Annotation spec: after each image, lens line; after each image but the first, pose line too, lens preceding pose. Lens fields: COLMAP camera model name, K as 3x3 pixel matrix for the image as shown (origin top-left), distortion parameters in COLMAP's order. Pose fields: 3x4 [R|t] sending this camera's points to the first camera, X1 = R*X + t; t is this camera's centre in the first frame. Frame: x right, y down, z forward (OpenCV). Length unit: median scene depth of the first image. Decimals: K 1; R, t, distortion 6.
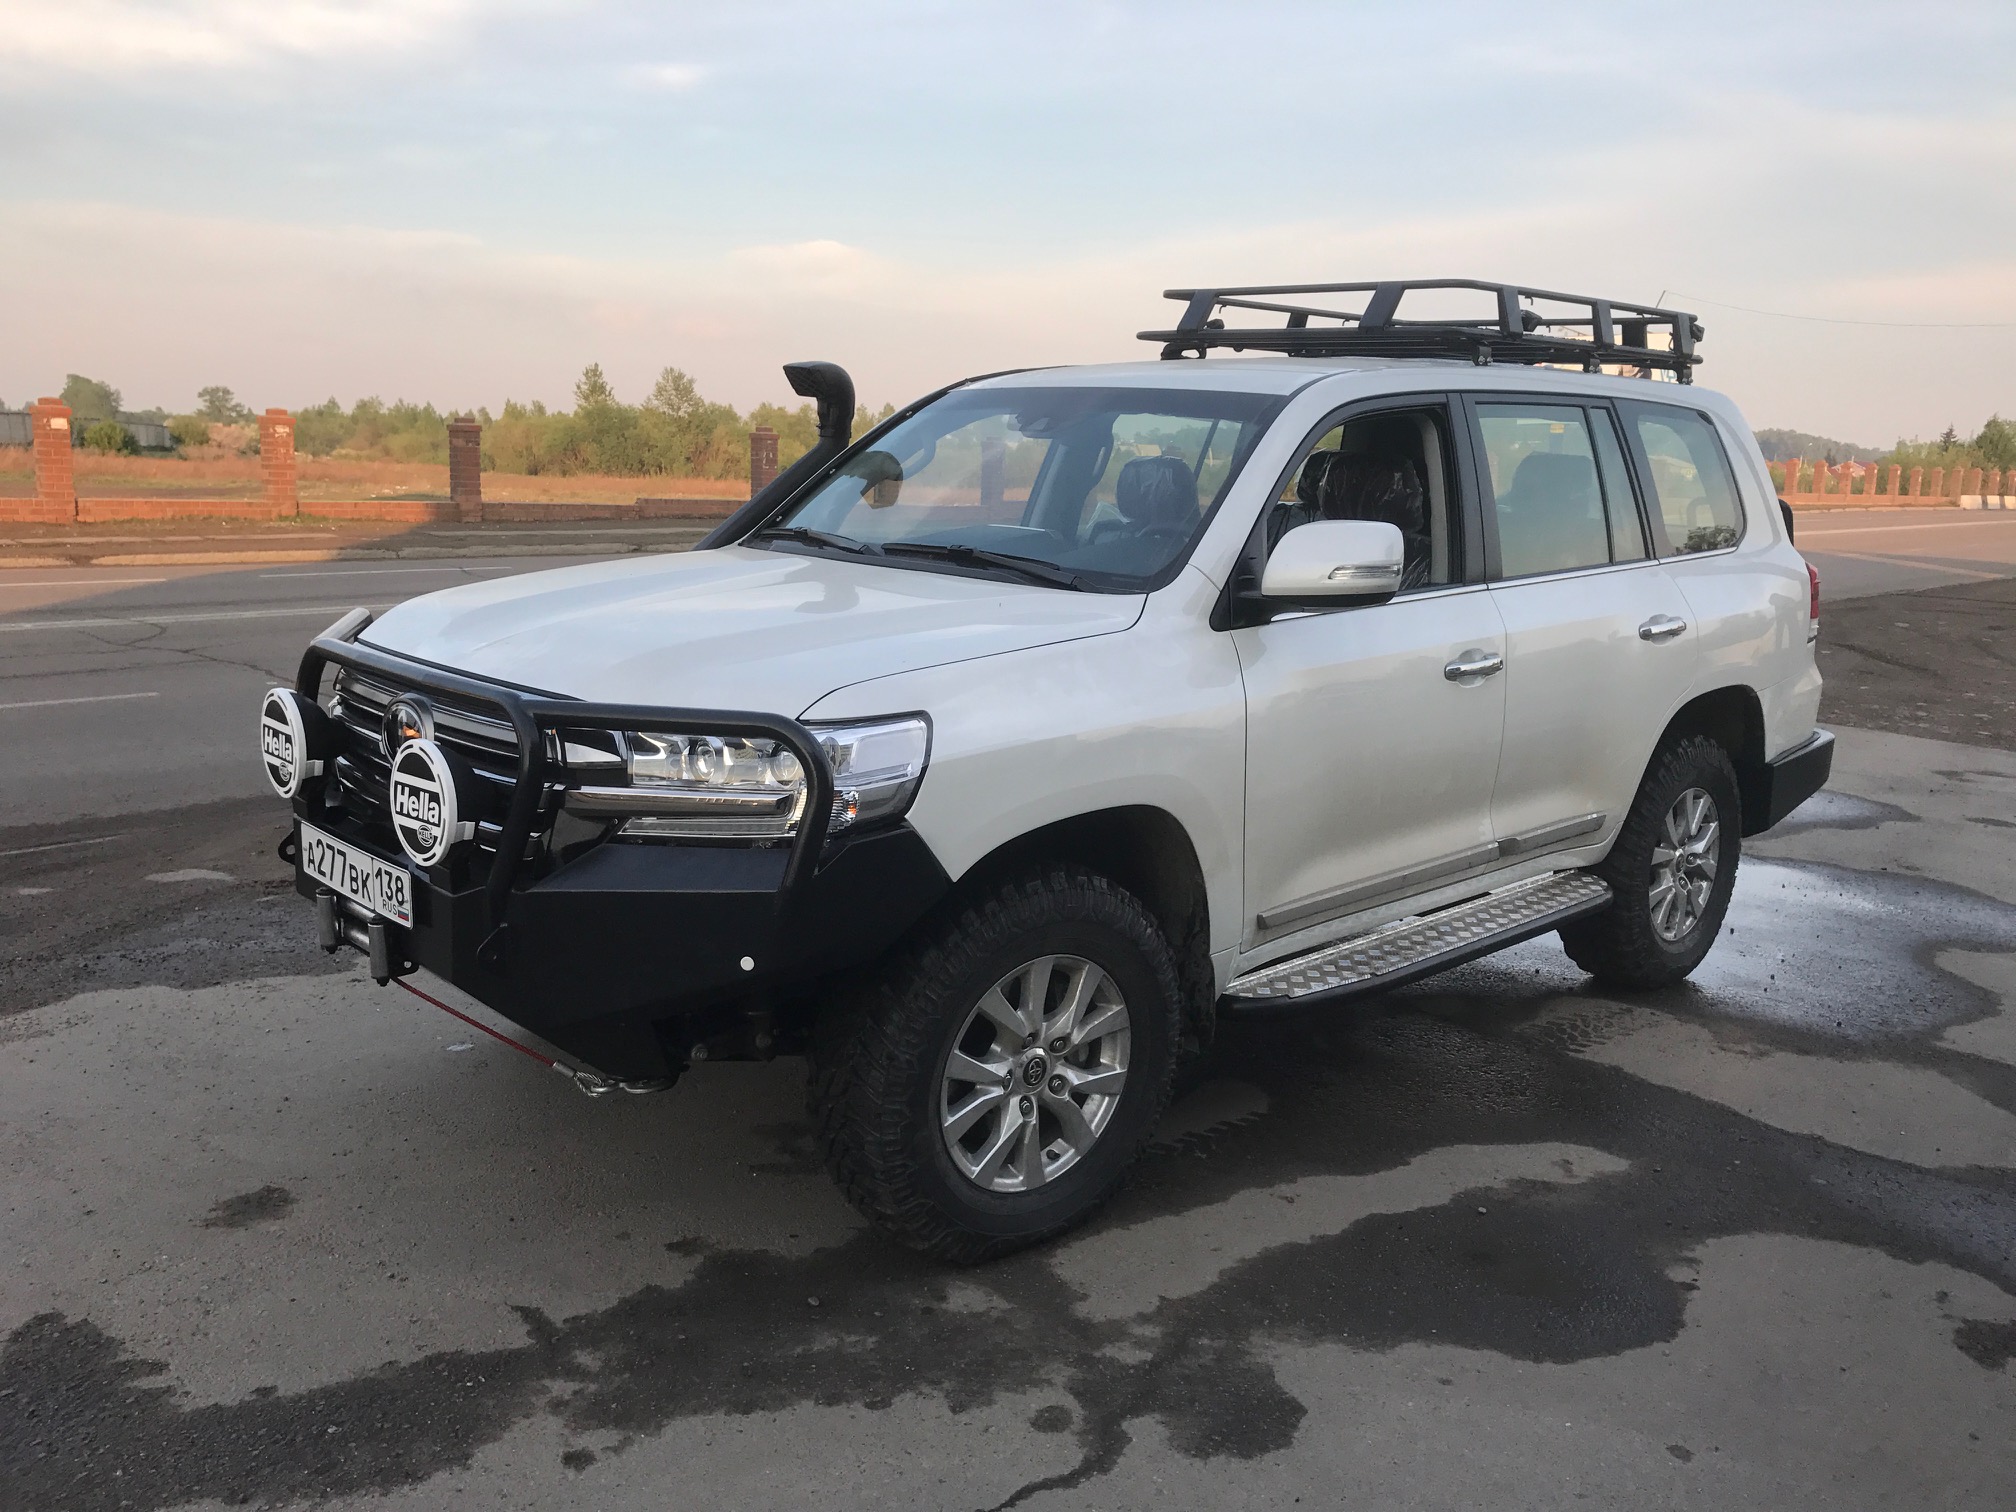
lens RADIAL K [[1658.2, 0, 1000.9], [0, 1658.2, 772.3], [0, 0, 1]] dist [0.014863, 0.000745]
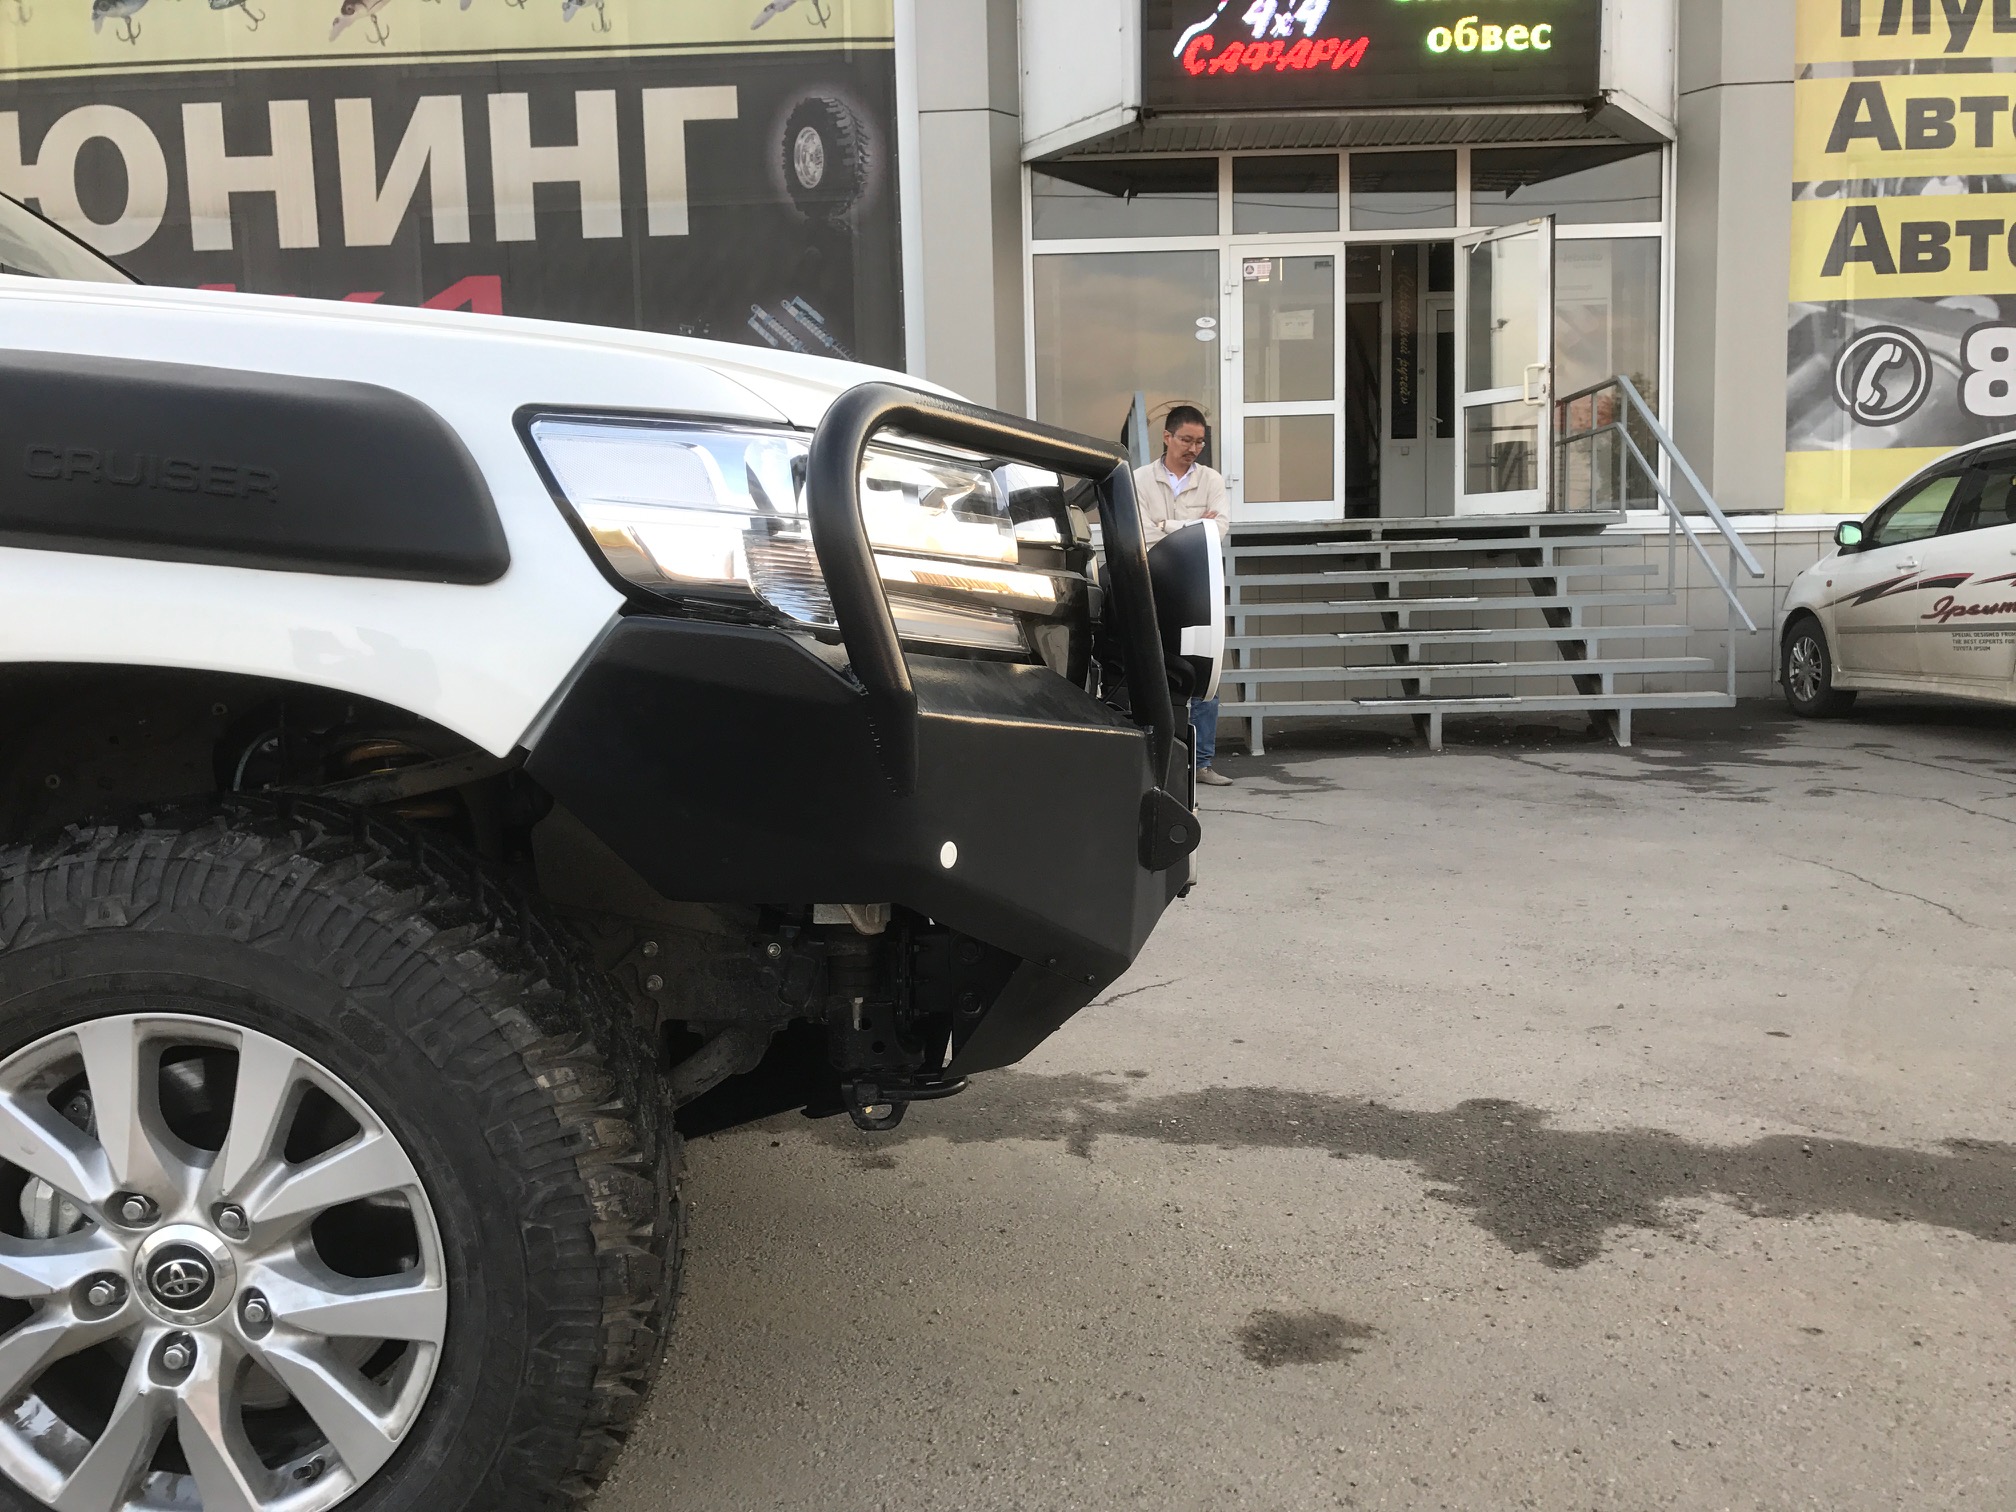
lens RADIAL K [[1658.2, 0, 1007.7], [0, 1658.2, 758.6], [0, 0, 1]] dist [0.014863, 0.000745]
pose [[-0.758284, -0.075733, 0.647510, -0.895744], [0.123247, 0.958666, 0.256458, -0.150264], [-0.640168, 0.274271, -0.717607, 1.729619]]
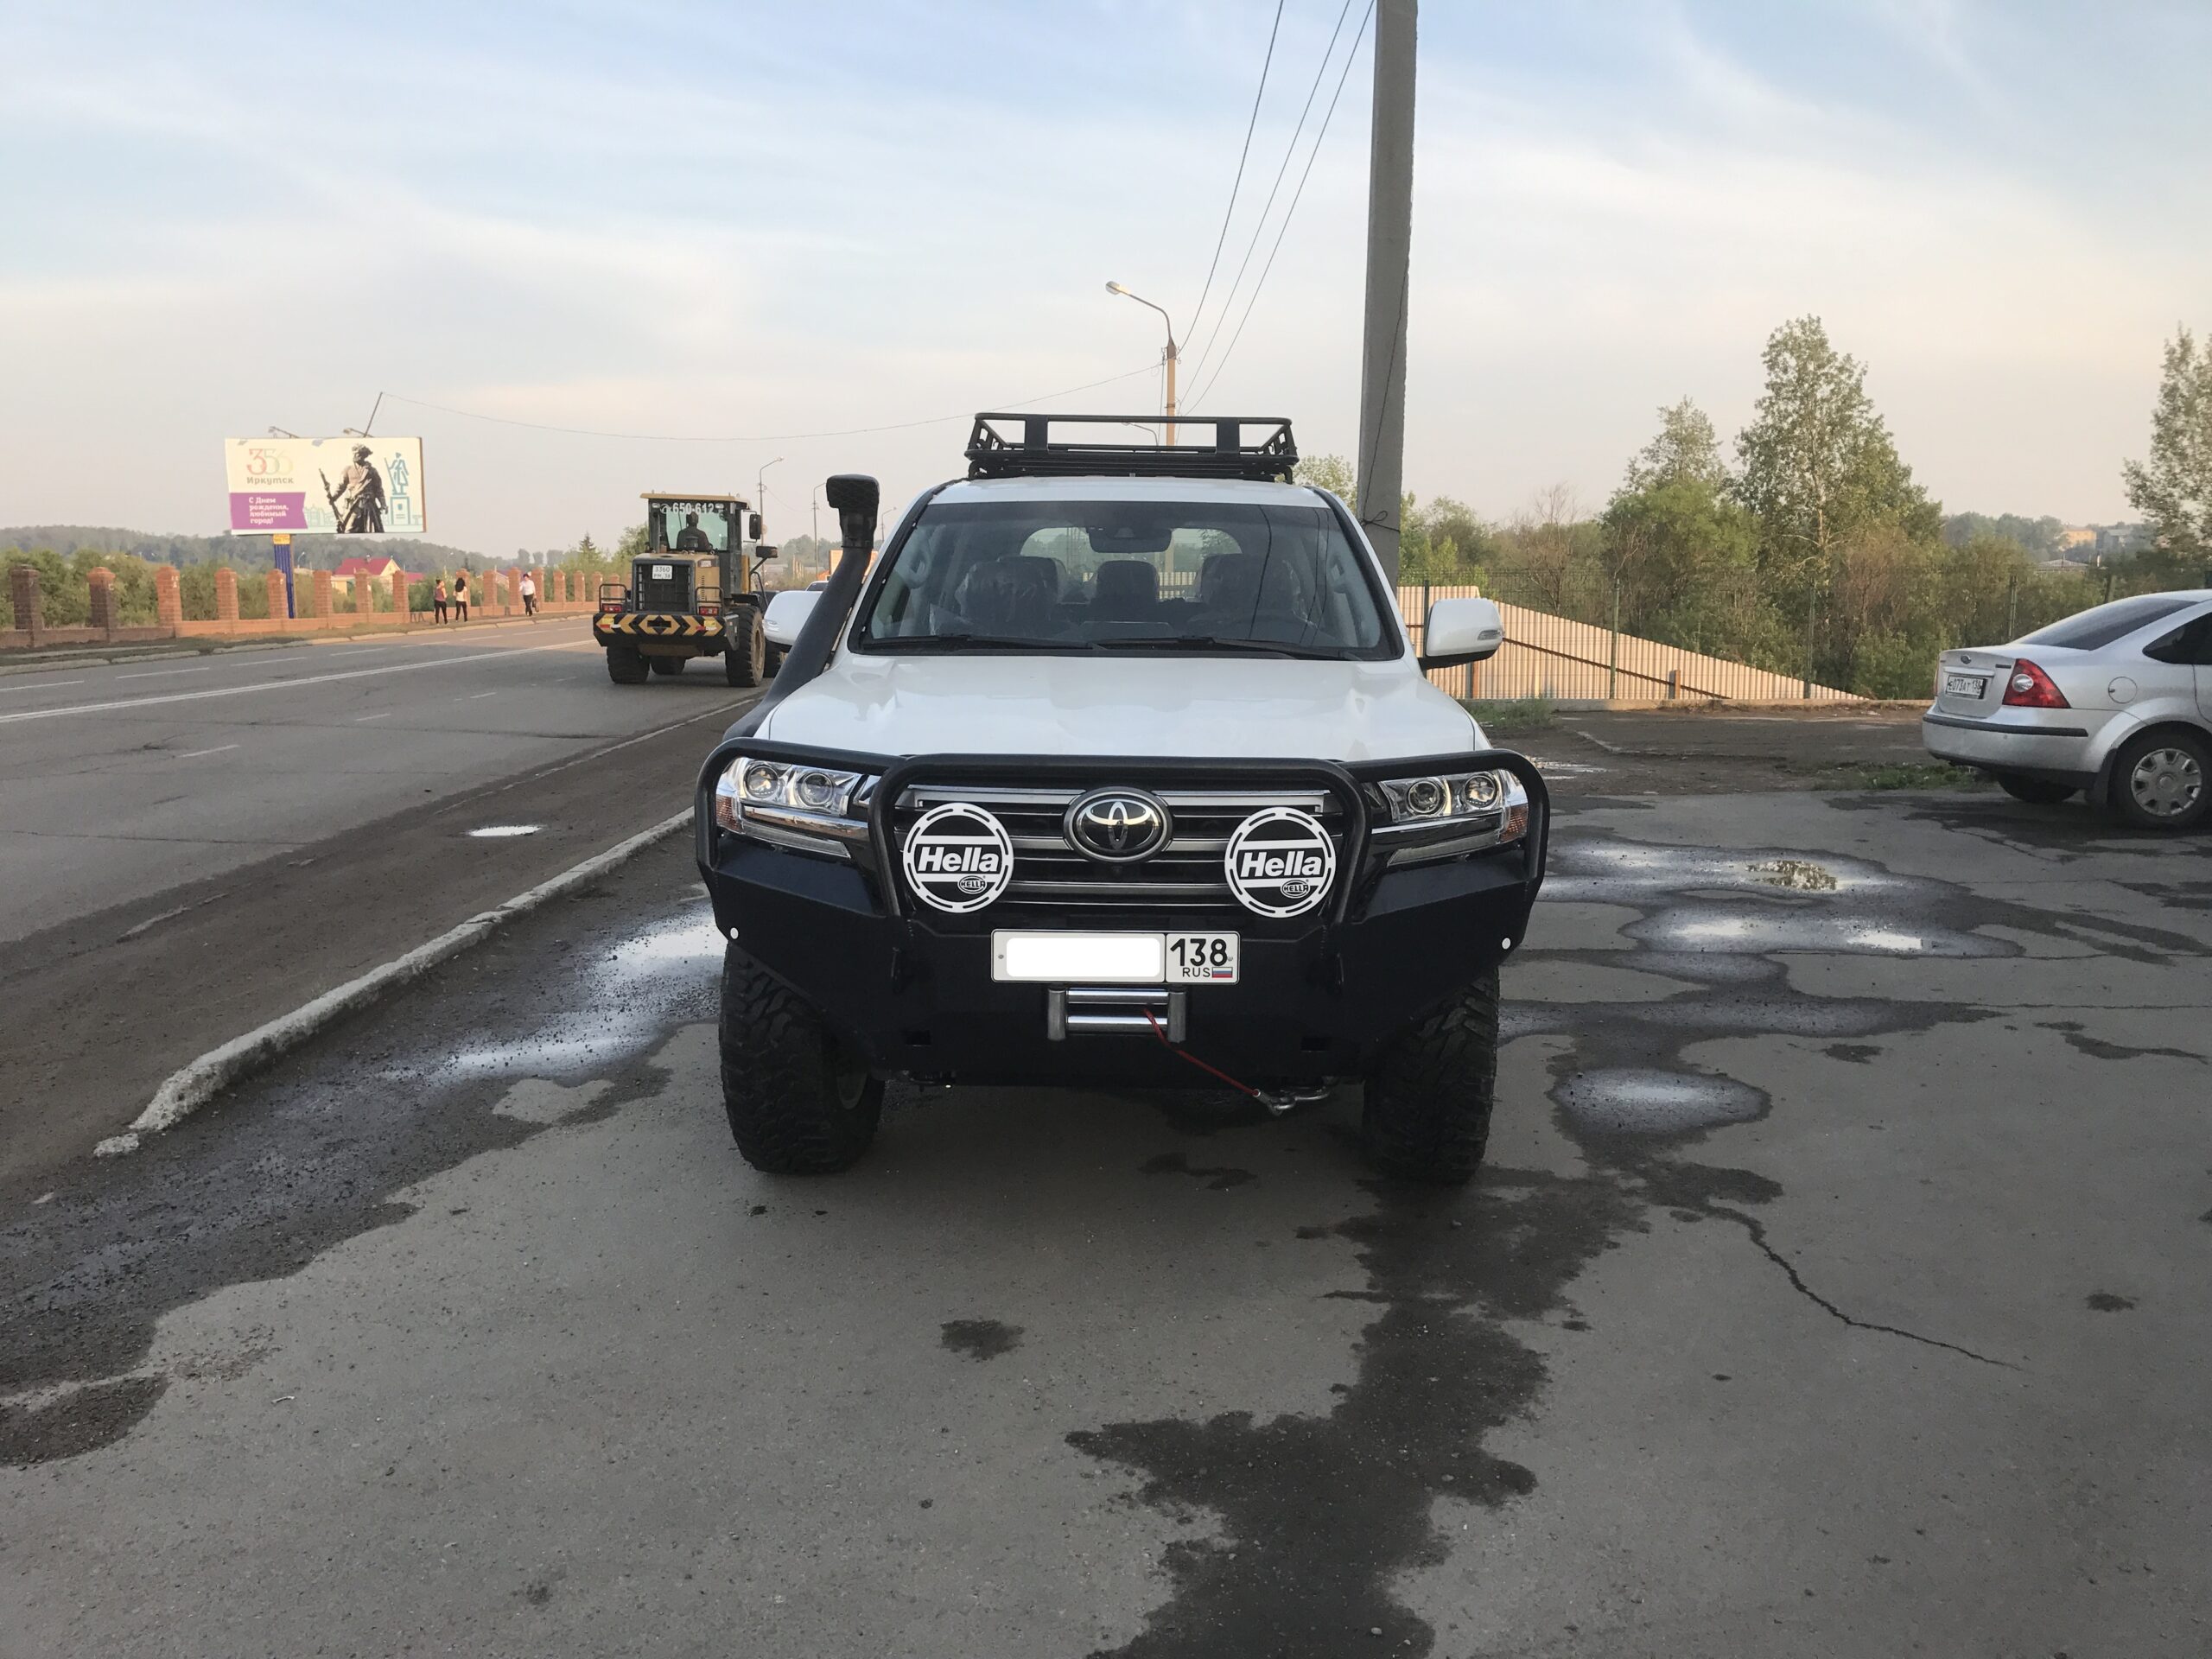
lens RADIAL K [[1819.4, 0, 1105.4], [0, 1819.4, 810.0], [0, 0, 1]] dist [0.014863, 0.000745]
pose [[0.692200, -0.119256, 0.711784, -1.320828], [0.159305, 0.987174, 0.010475, -0.049932], [-0.703904, 0.106140, 0.702320, 0.196112]]
